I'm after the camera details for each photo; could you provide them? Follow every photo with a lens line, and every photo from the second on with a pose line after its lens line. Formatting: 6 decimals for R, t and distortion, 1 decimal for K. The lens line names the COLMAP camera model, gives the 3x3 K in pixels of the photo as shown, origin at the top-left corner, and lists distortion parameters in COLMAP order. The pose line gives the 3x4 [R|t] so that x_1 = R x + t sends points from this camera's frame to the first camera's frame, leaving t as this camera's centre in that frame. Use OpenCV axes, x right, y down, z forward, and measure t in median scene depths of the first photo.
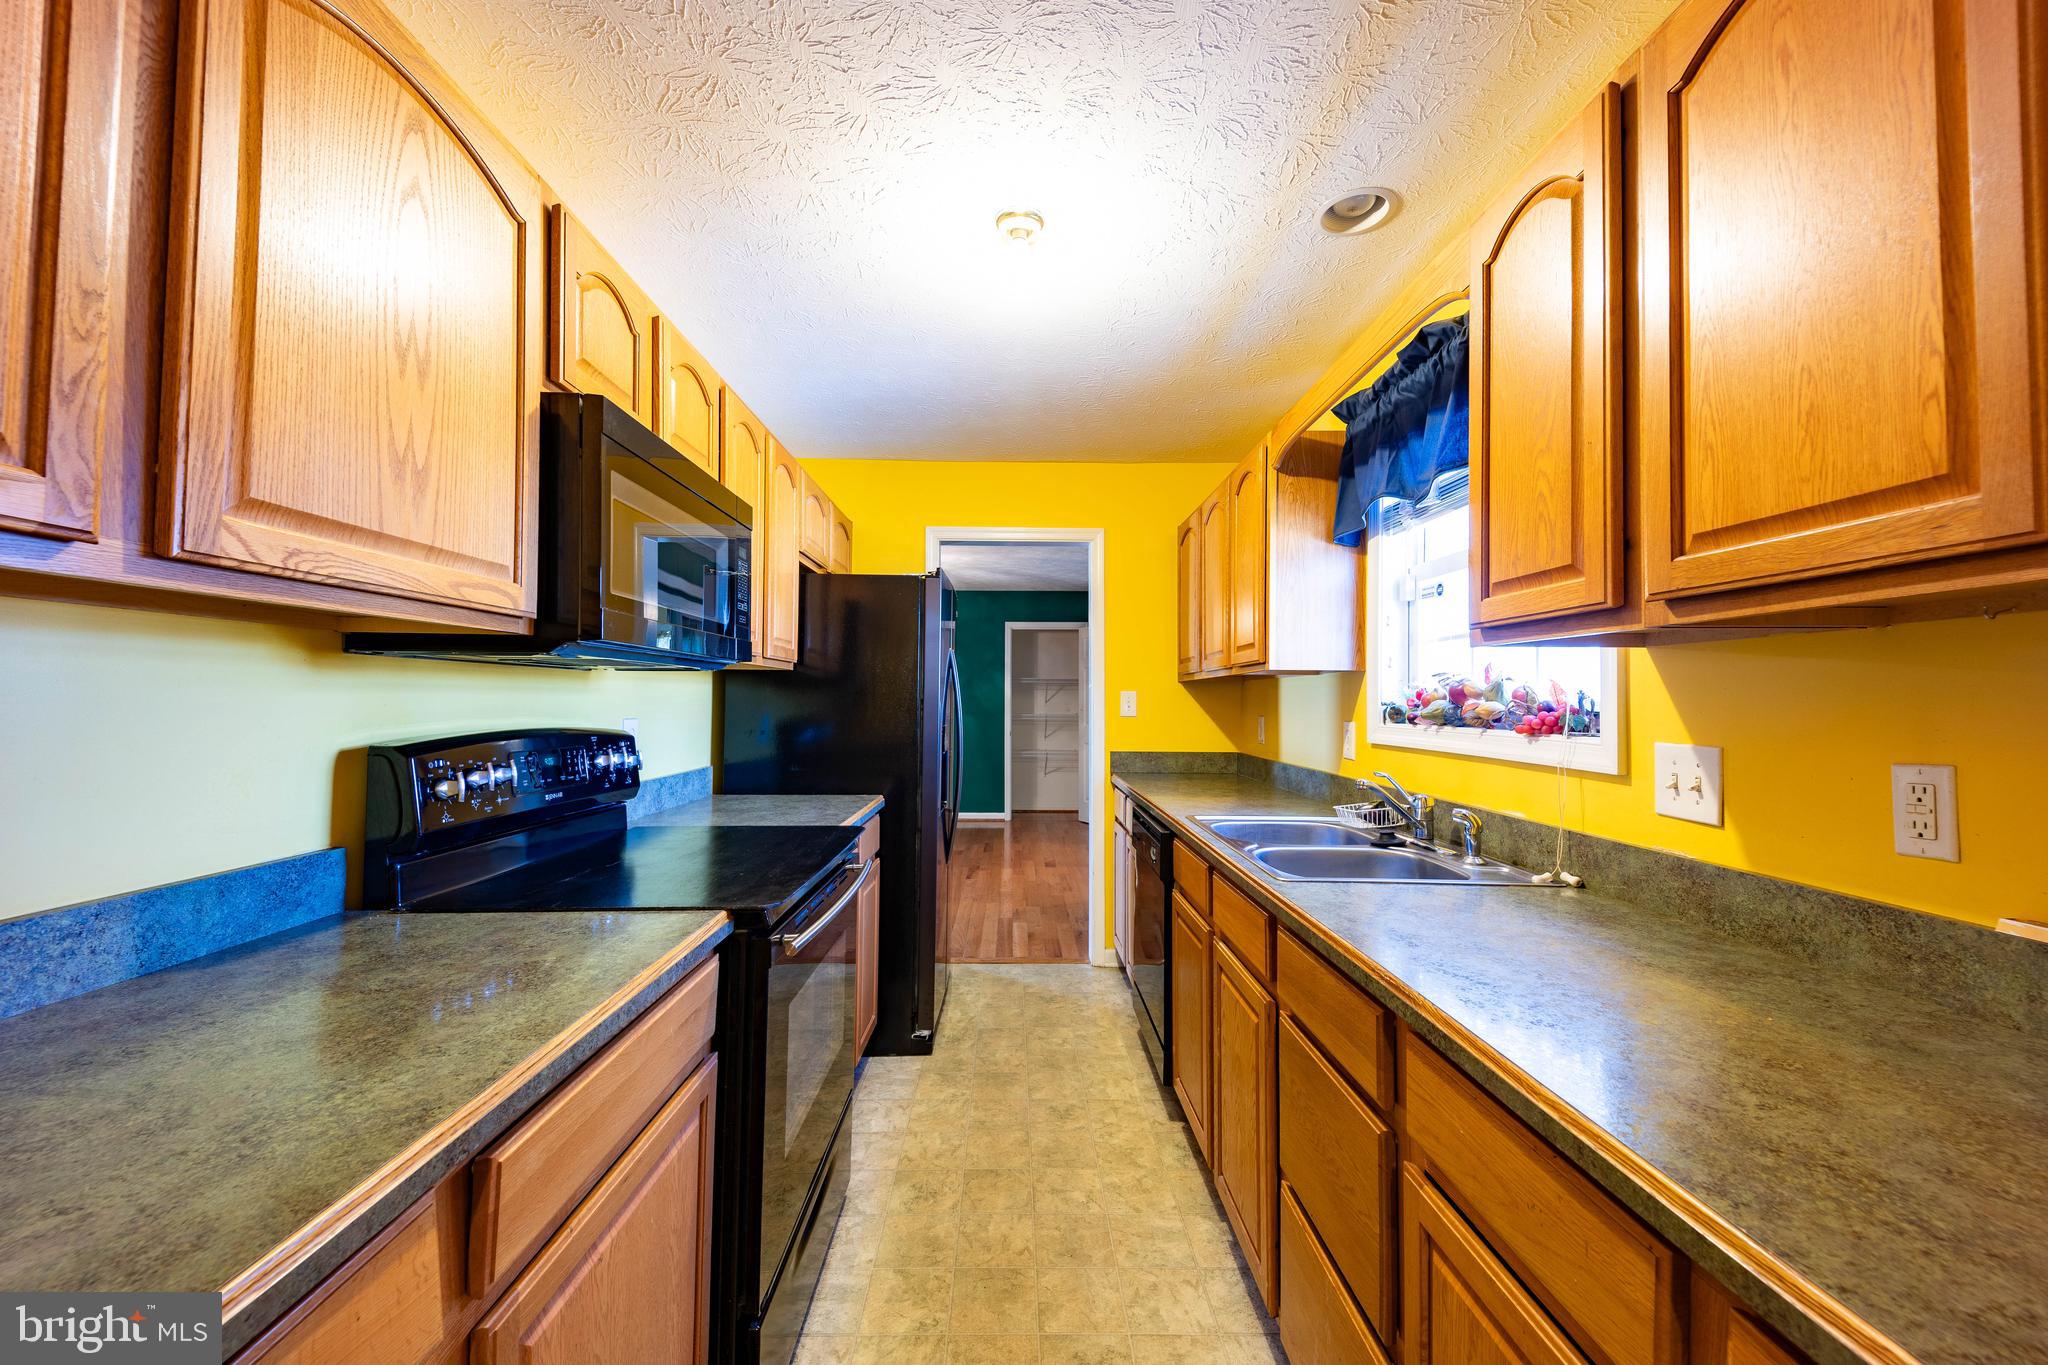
lens RADIAL K [[794.8, 0, 1012.4], [0, 794.8, 681.5], [0, 0, 1]] dist [0.096667, -0.039676]
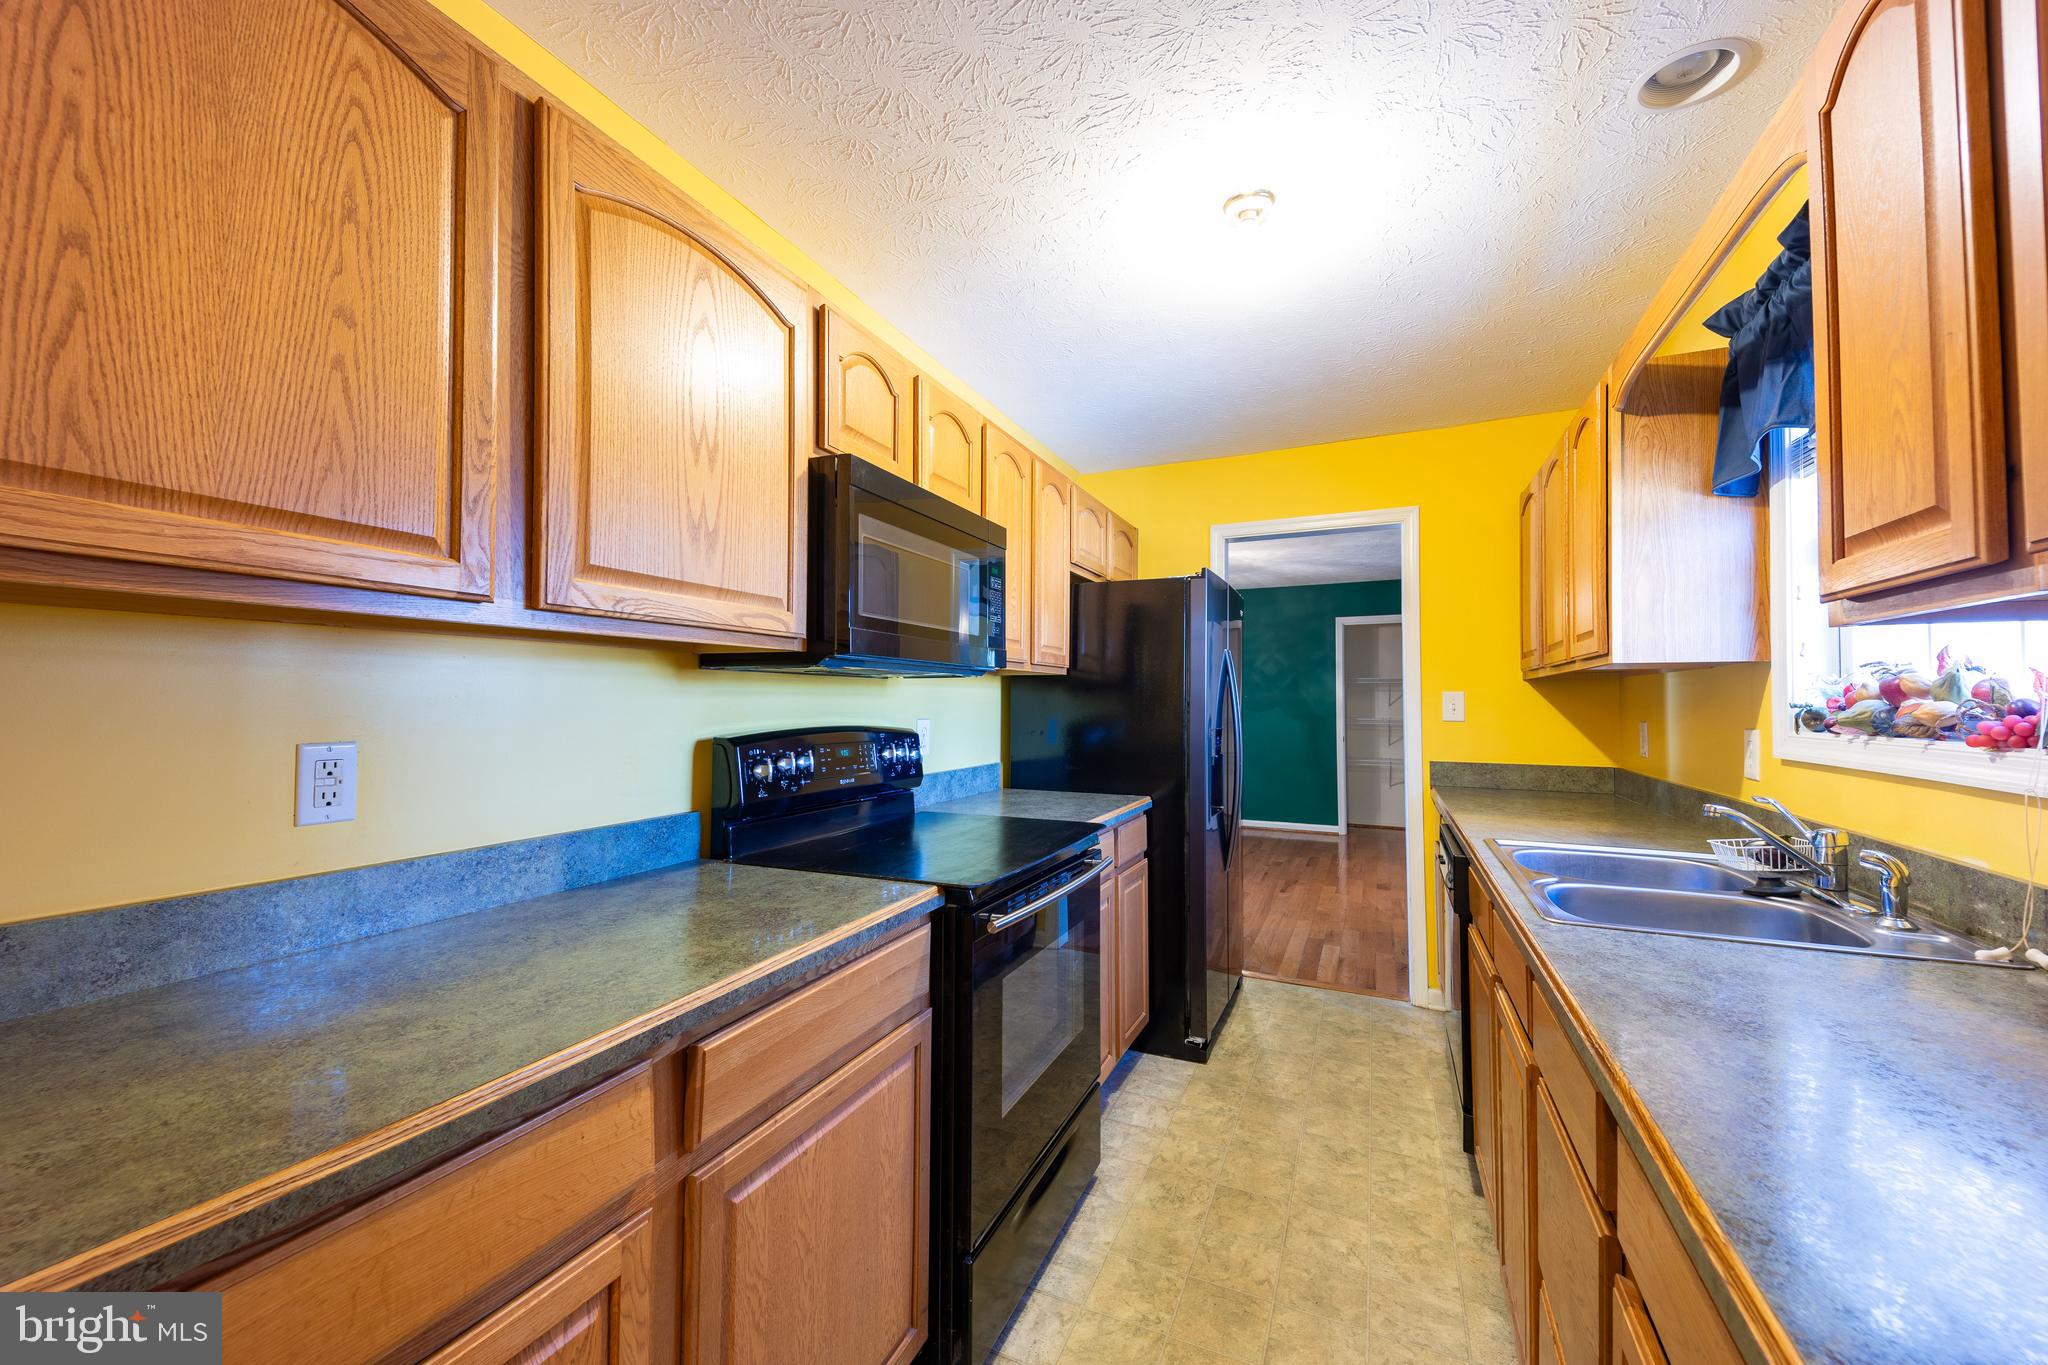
lens RADIAL K [[794.8, 0, 1012.4], [0, 794.8, 681.5], [0, 0, 1]] dist [0.096667, -0.039676]
pose [[0.909186, -0.015193, -0.416114, 0.156548], [0.013488, 0.999884, -0.007037, 0.001729], [0.416172, 0.000785, 0.909285, 0.008551]]
